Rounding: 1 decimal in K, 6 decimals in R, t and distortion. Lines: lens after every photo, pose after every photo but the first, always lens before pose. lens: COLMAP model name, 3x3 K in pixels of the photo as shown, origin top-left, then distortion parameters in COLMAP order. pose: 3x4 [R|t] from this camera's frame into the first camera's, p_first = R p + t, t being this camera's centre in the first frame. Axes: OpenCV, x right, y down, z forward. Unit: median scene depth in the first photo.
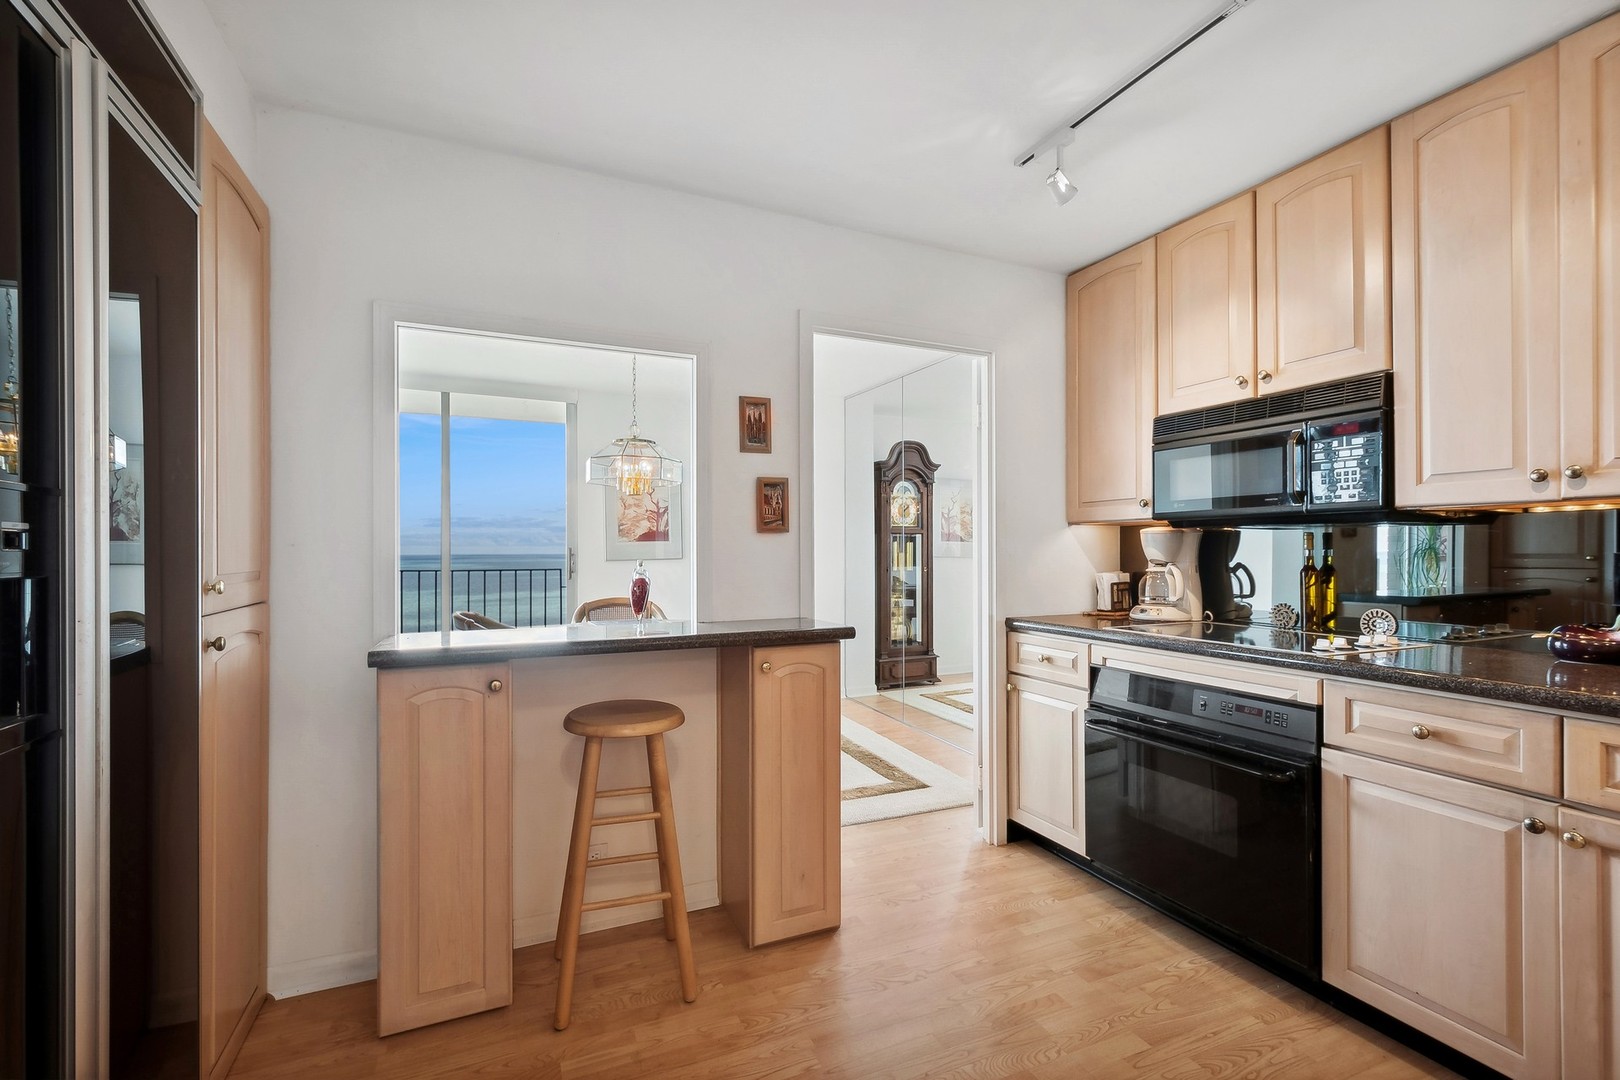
lens RADIAL K [[725.9, 0, 832.5], [0, 725.9, 546.3], [0, 0, 1]] dist [-0.000961, -0.000128]
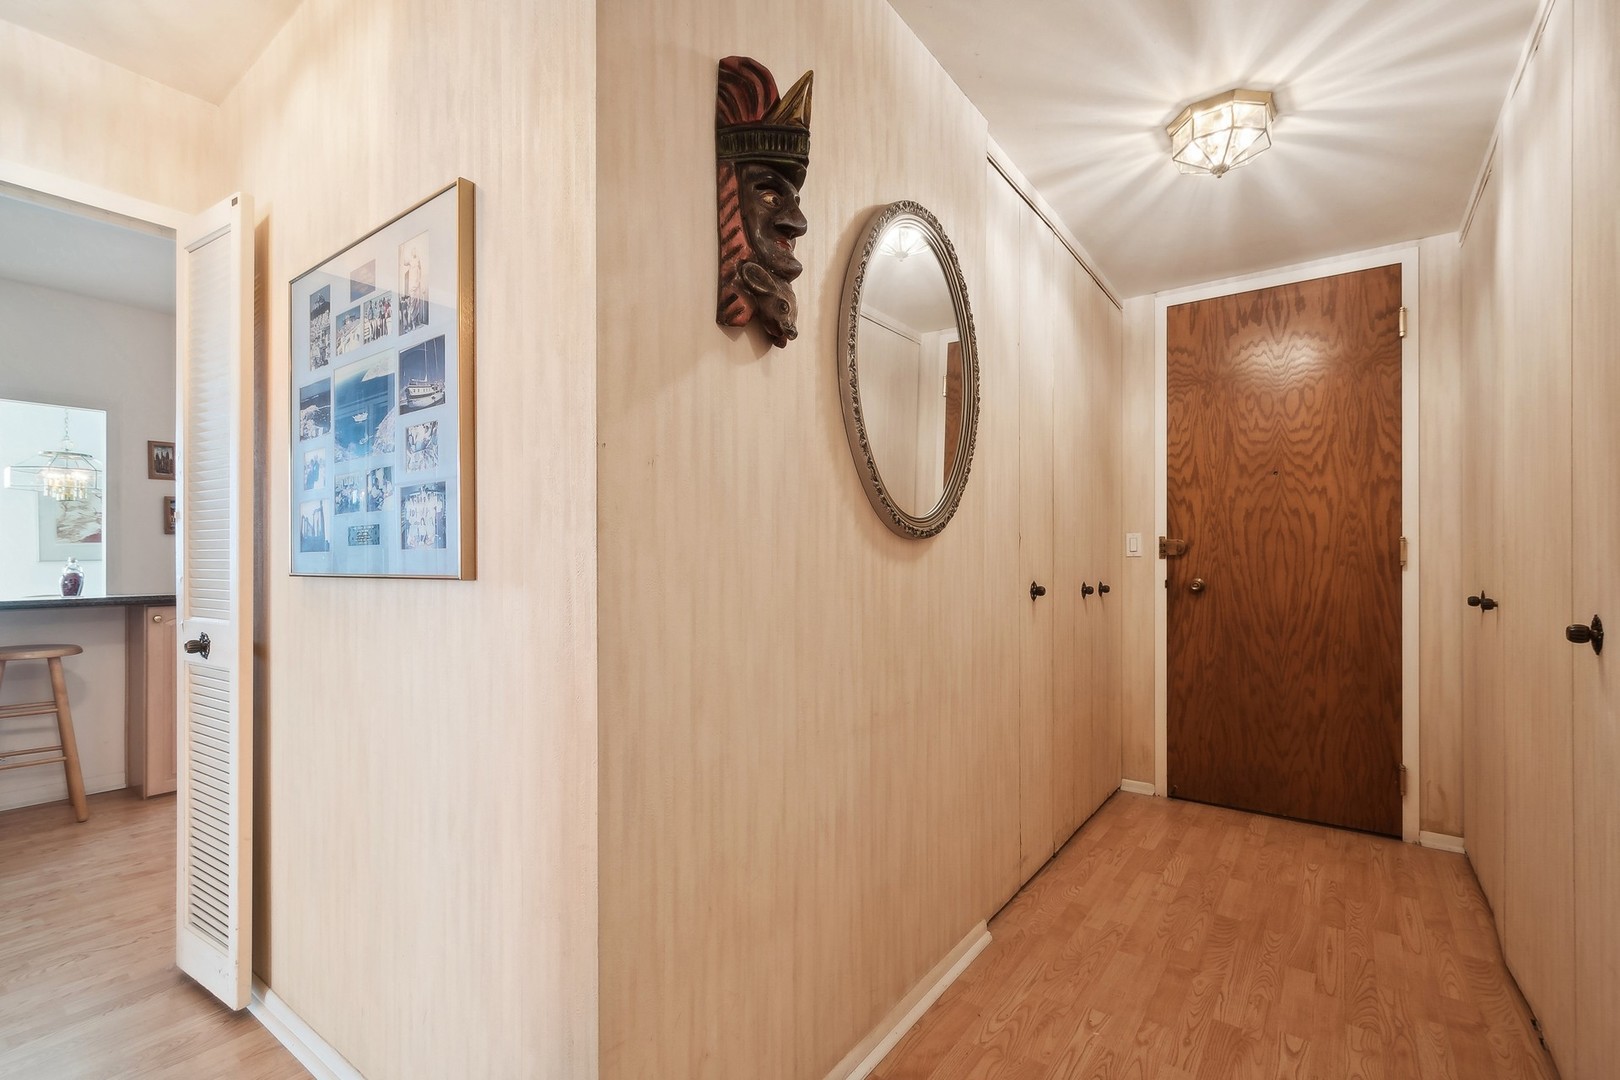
lens RADIAL K [[711.0, 0, 808.6], [0, 711.0, 552.6], [0, 0, 1]] dist [0.011223, -0.000676]
pose [[0.879527, 0.000966, 0.475849, 0.367997], [0.000000, 0.999998, -0.002032, 0.023063], [-0.475850, 0.001787, 0.879525, -0.937500]]
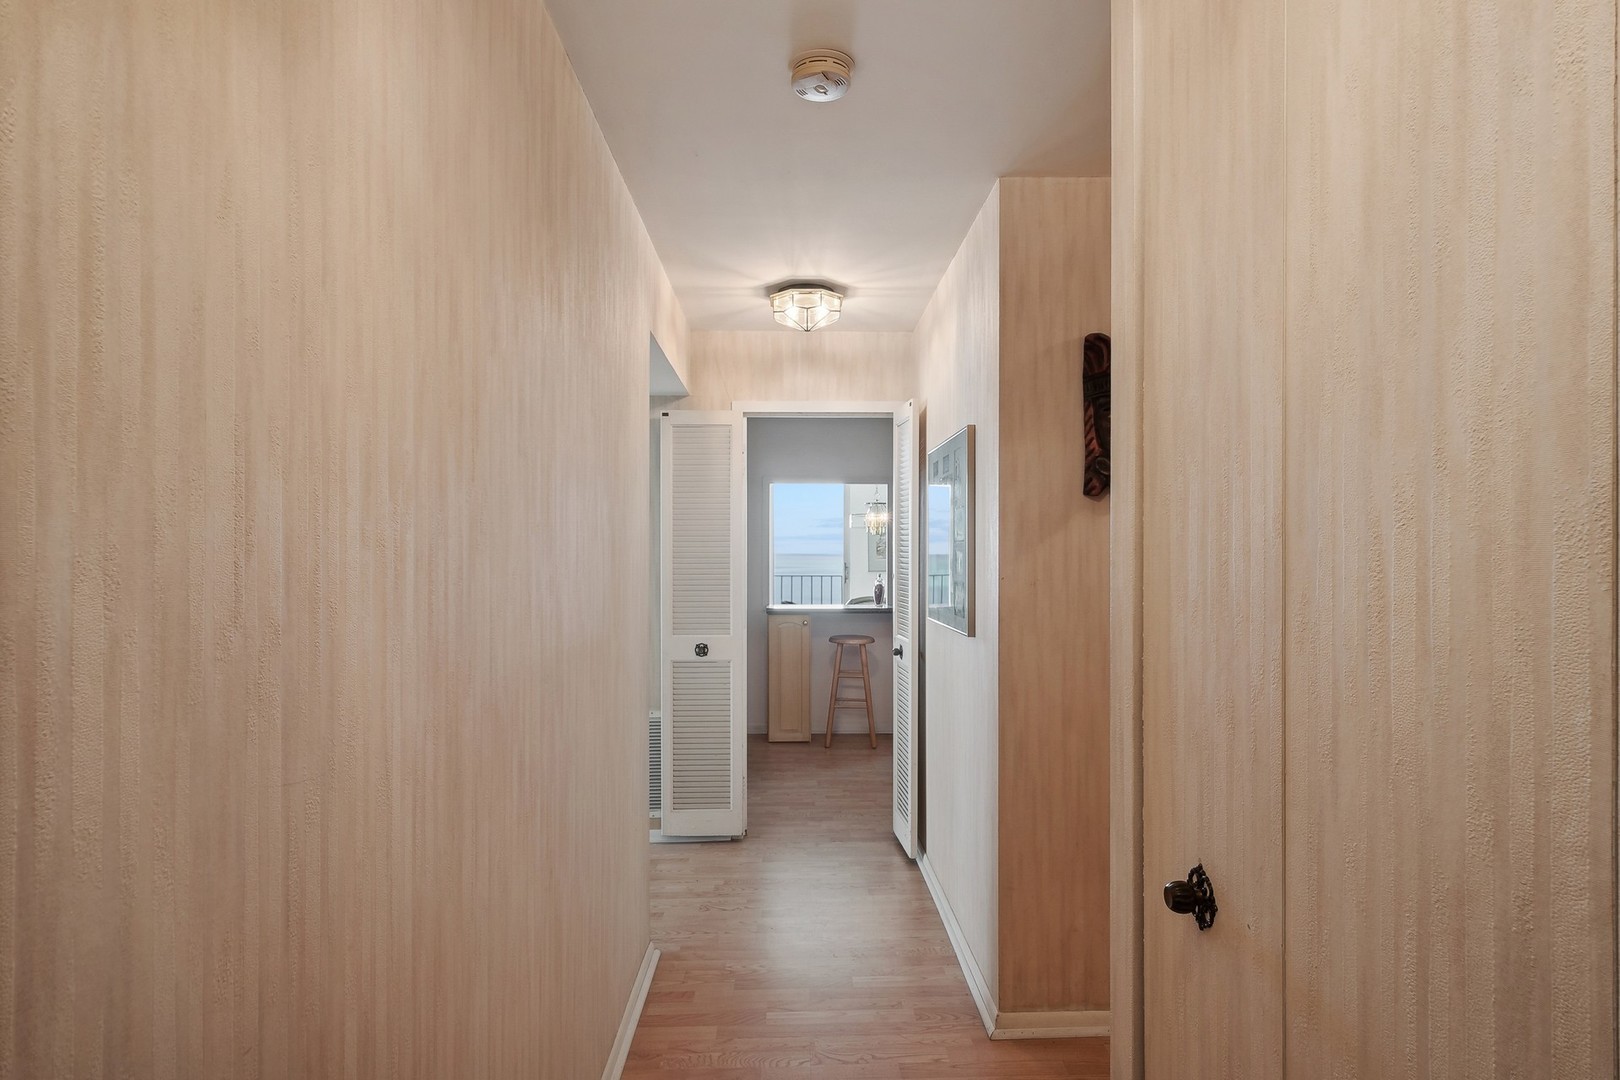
lens RADIAL K [[853.9, 0, 810.0], [0, 853.9, 540.0], [0, 0, 1]] dist [-0.001592, -0.000062]
pose [[0.915763, -0.001599, -0.401716, 0.645481], [-0.001234, 0.999976, -0.006794, -0.075208], [0.401718, 0.006717, 0.915739, -1.484716]]
